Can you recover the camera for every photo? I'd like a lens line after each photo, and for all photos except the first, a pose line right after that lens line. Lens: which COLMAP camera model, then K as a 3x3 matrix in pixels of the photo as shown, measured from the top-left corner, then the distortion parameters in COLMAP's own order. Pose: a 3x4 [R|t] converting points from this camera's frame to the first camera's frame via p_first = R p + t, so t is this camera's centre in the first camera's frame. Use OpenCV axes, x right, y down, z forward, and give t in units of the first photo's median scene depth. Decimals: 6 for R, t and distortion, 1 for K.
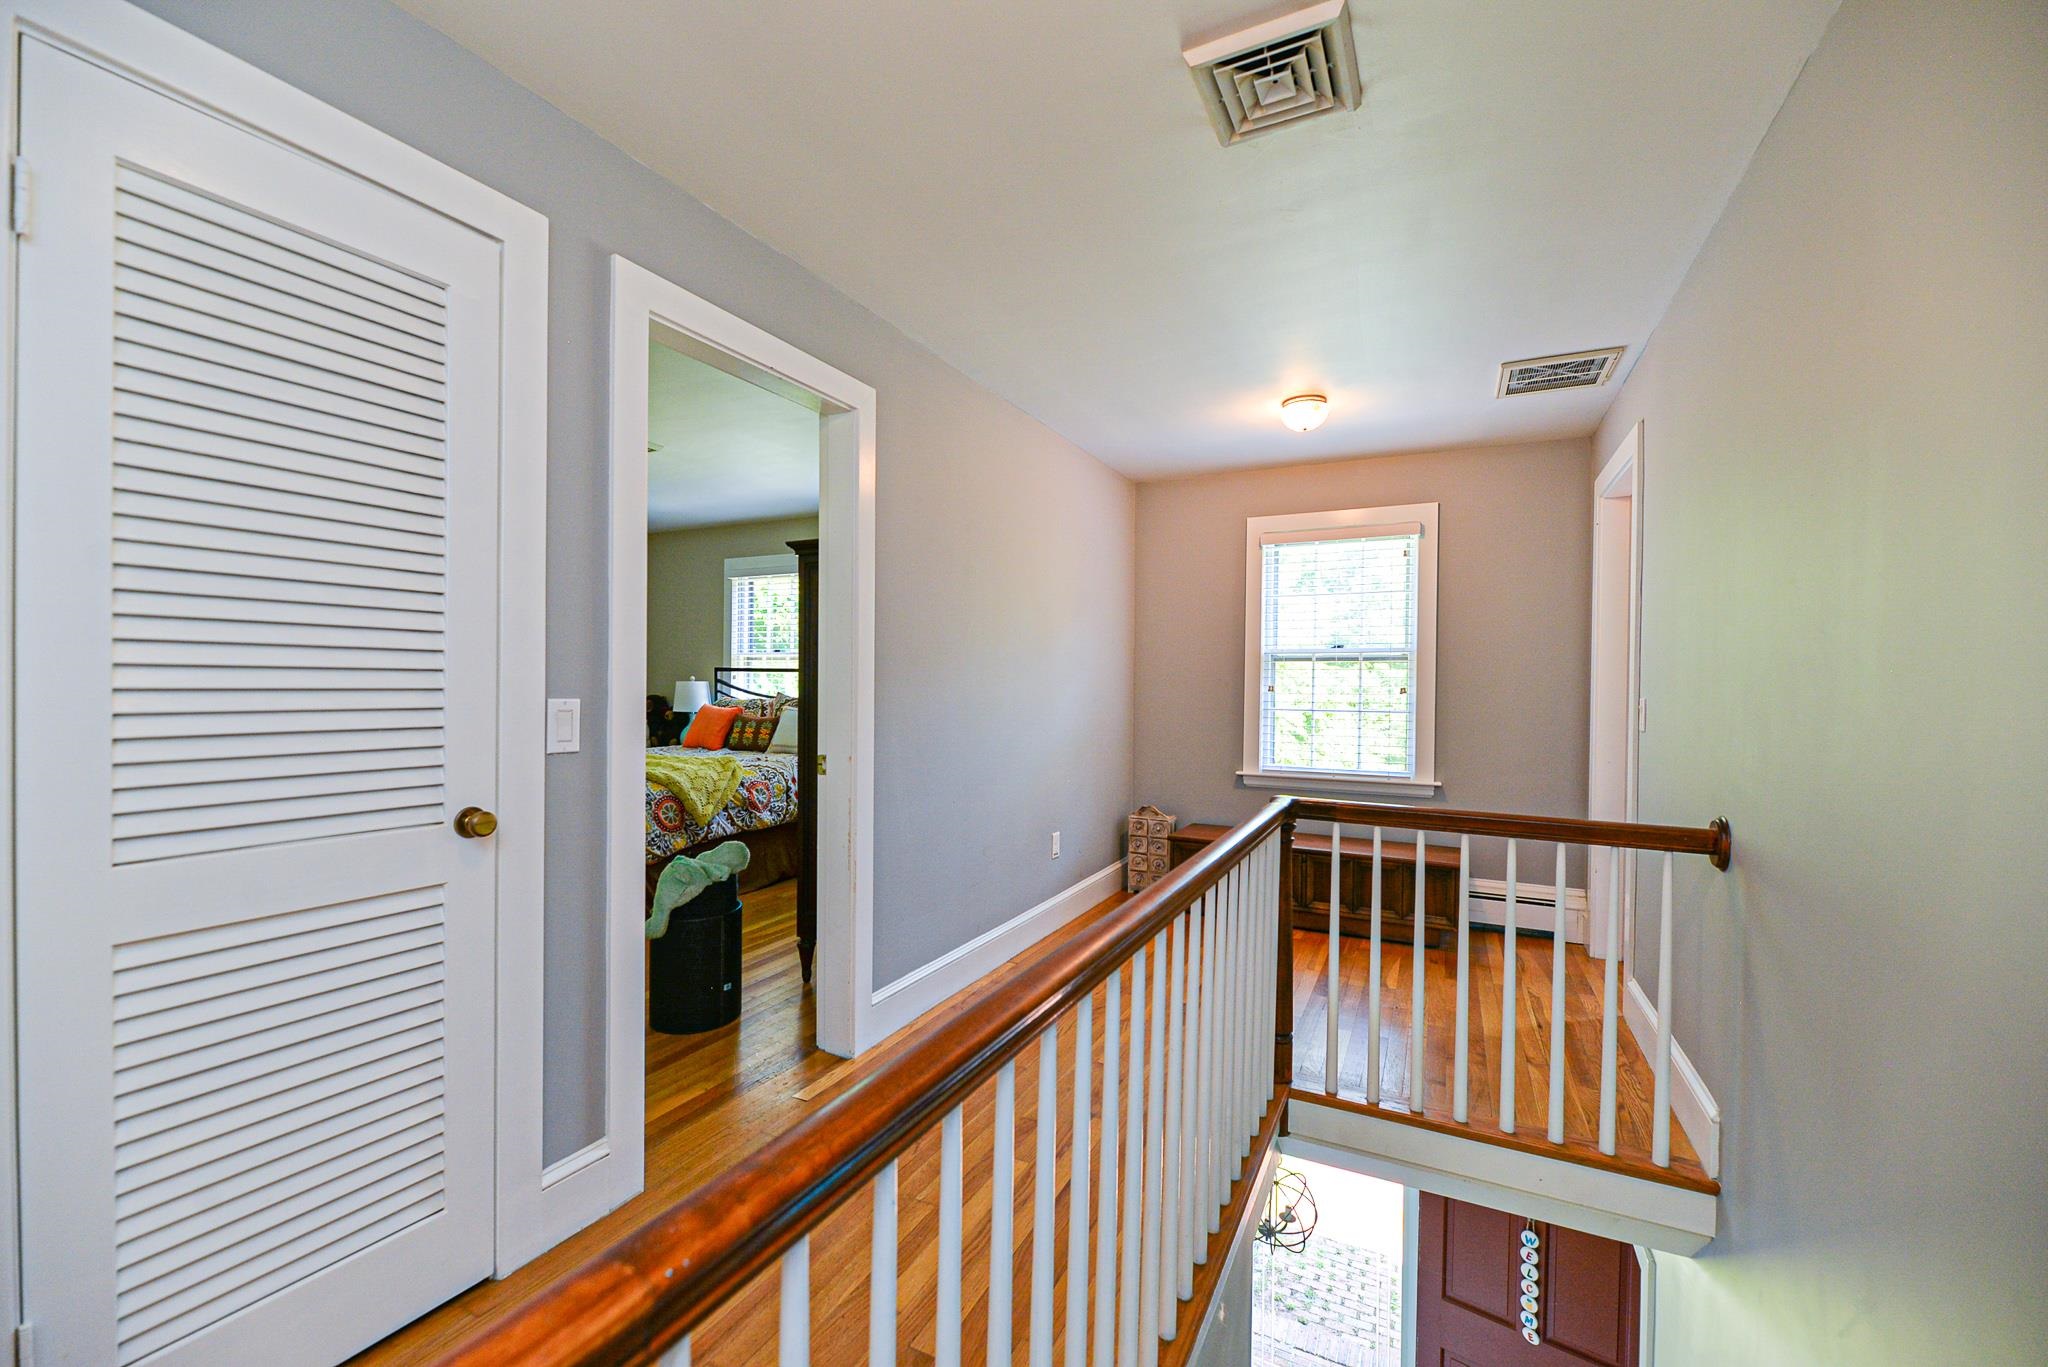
lens RADIAL K [[826.8, 0, 1019.1], [0, 826.8, 692.6], [0, 0, 1]] dist [-0.001616, -0.001760]
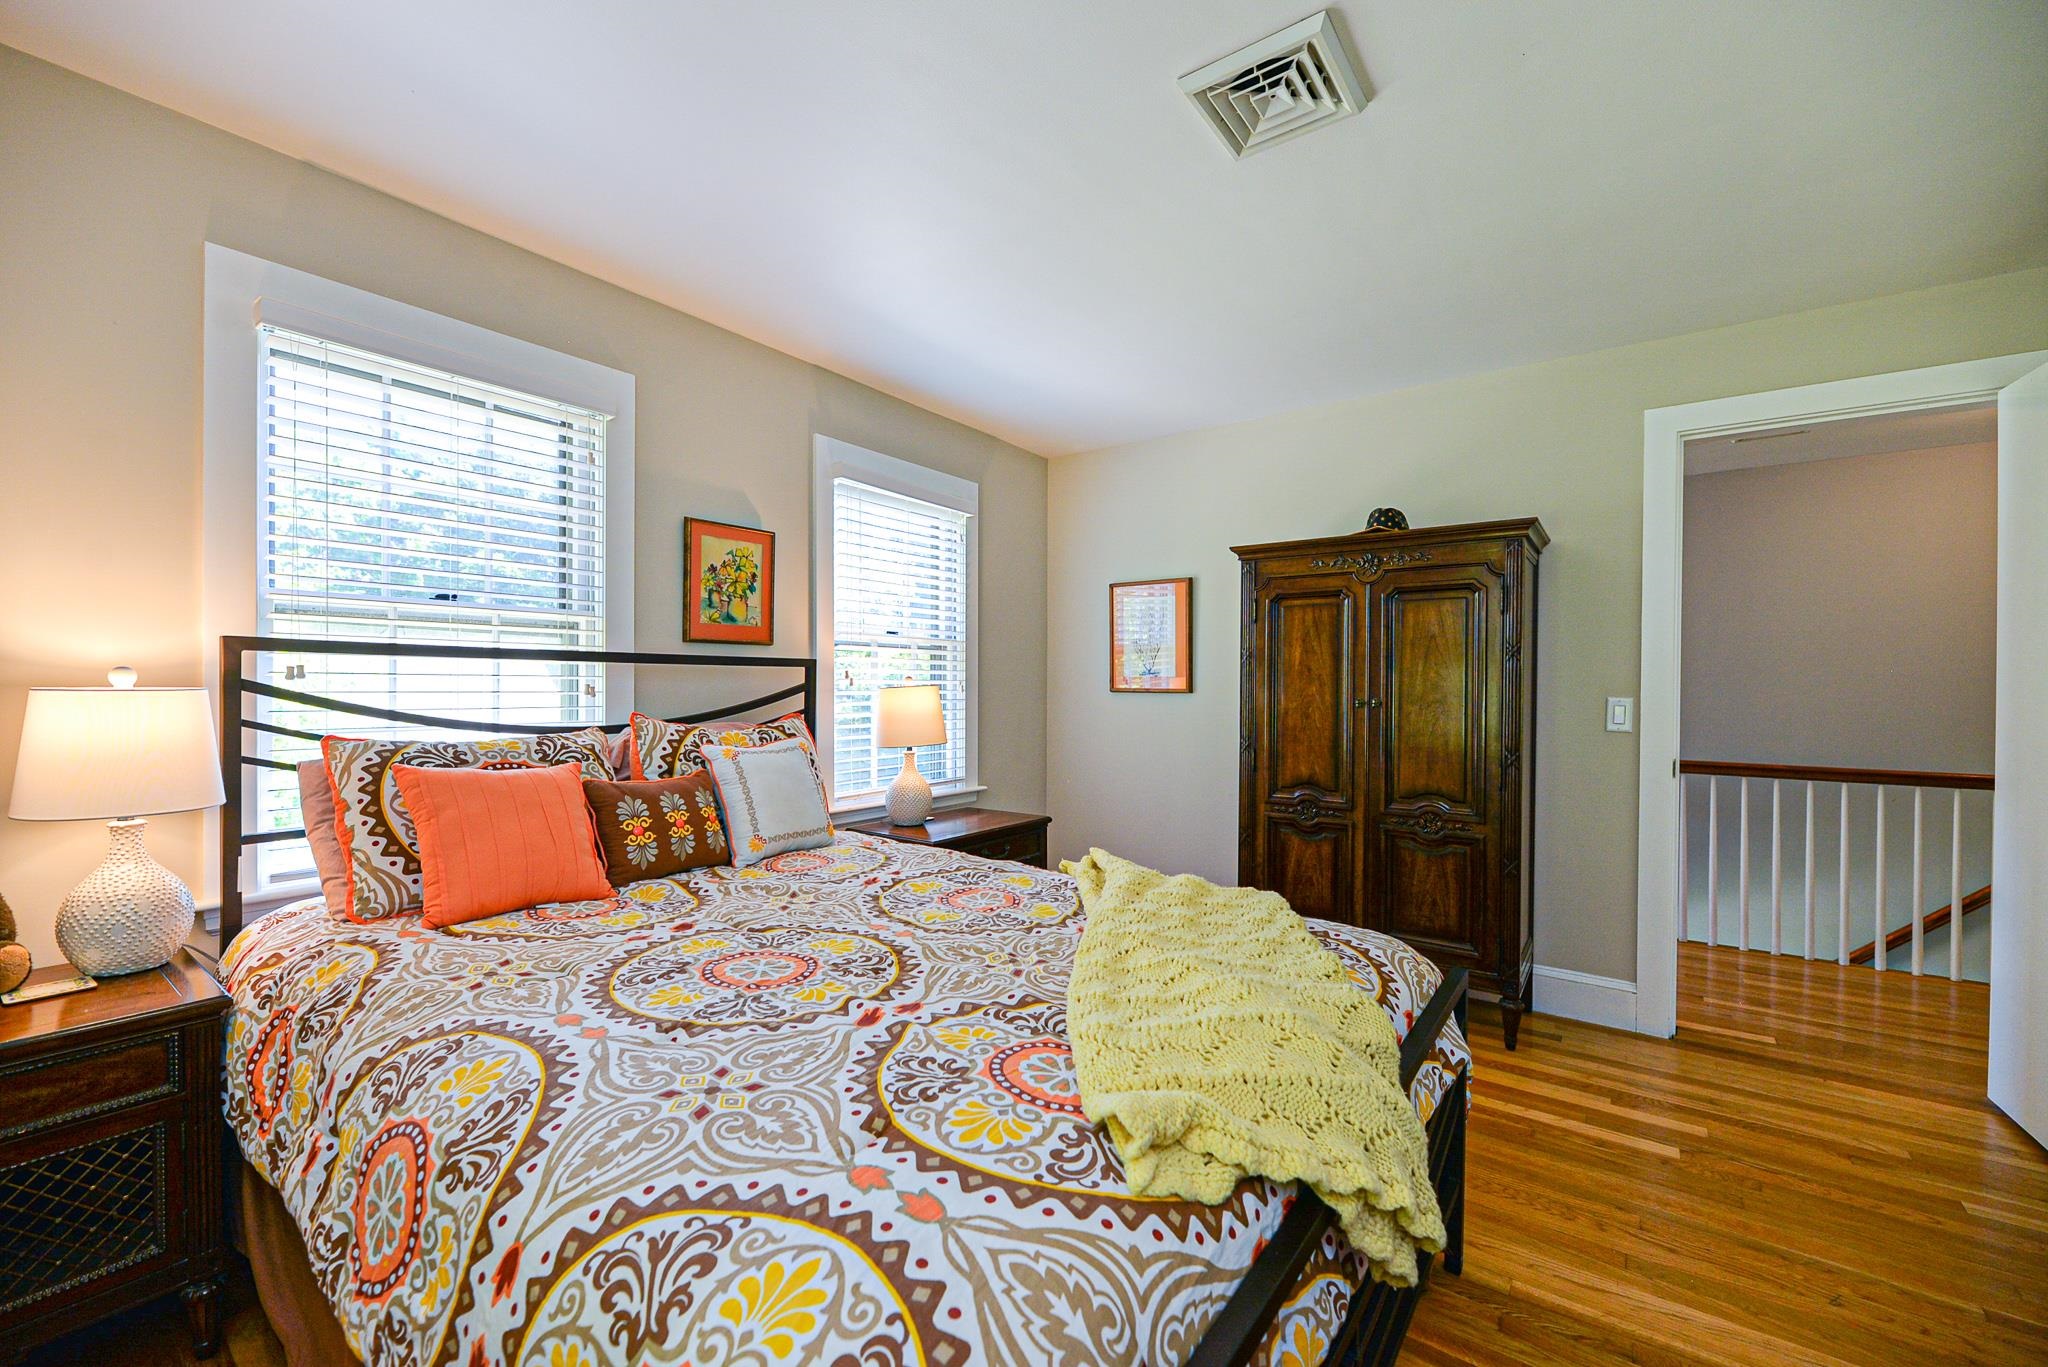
lens RADIAL K [[826.8, 0, 1024.6], [0, 826.8, 685.0], [0, 0, 1]] dist [-0.001616, -0.001760]
pose [[0.151046, -0.015137, 0.988411, -0.643755], [0.001915, 0.999885, 0.015020, -0.019390], [-0.988525, -0.000376, 0.151058, 0.771830]]
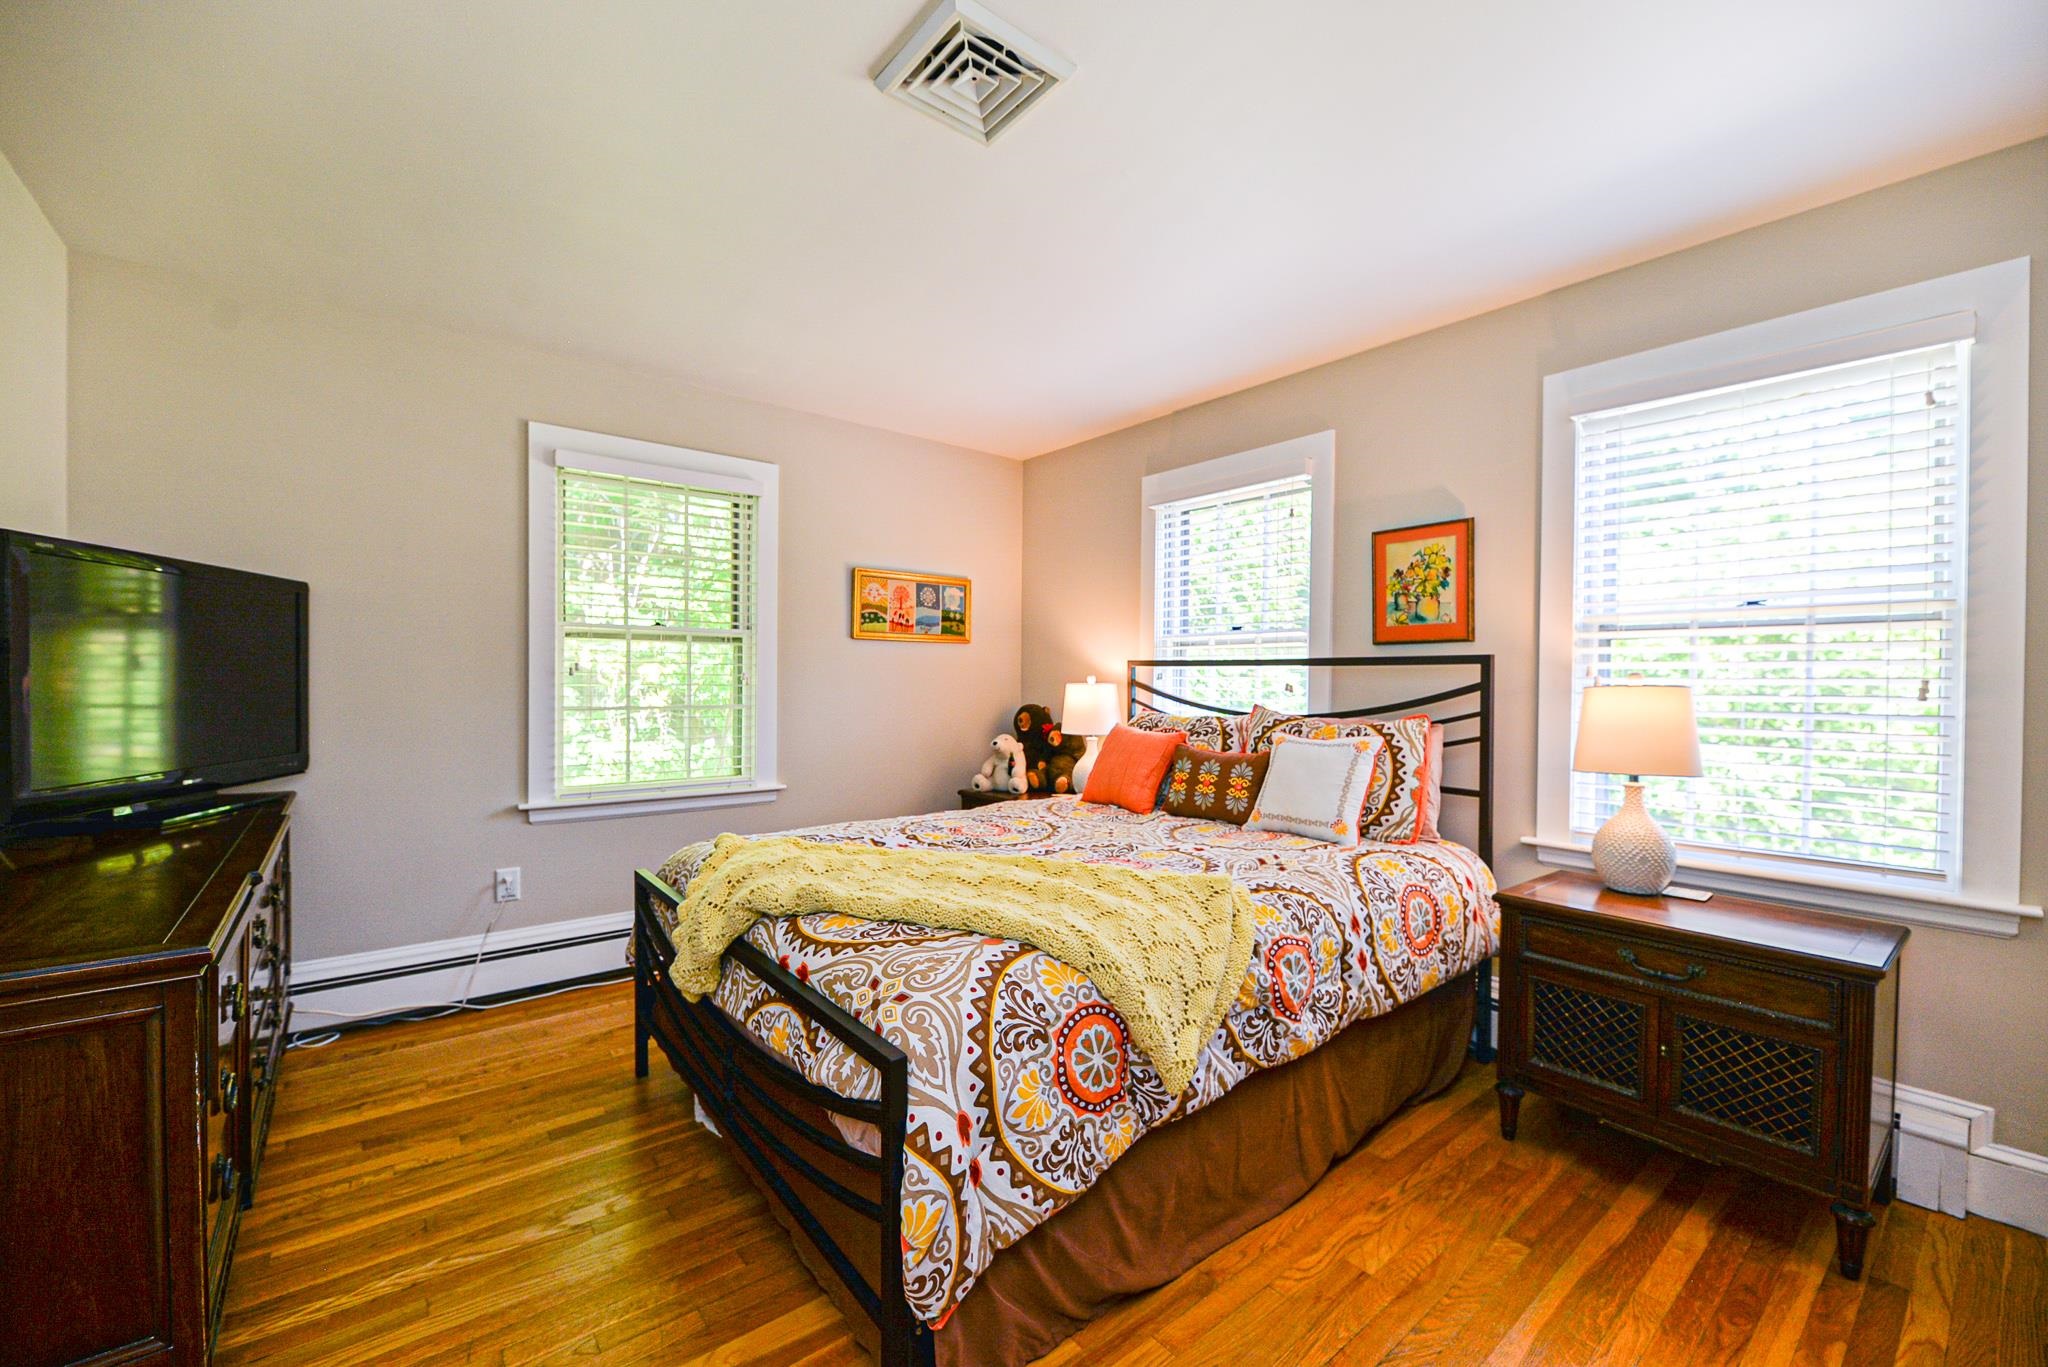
lens RADIAL K [[826.8, 0, 1016.5], [0, 826.8, 694.1], [0, 0, 1]] dist [-0.001616, -0.001760]
pose [[0.913455, -0.001760, -0.406936, -0.224620], [0.003406, 0.999989, 0.003321, -0.009268], [0.406926, -0.004419, 0.913450, 0.481612]]
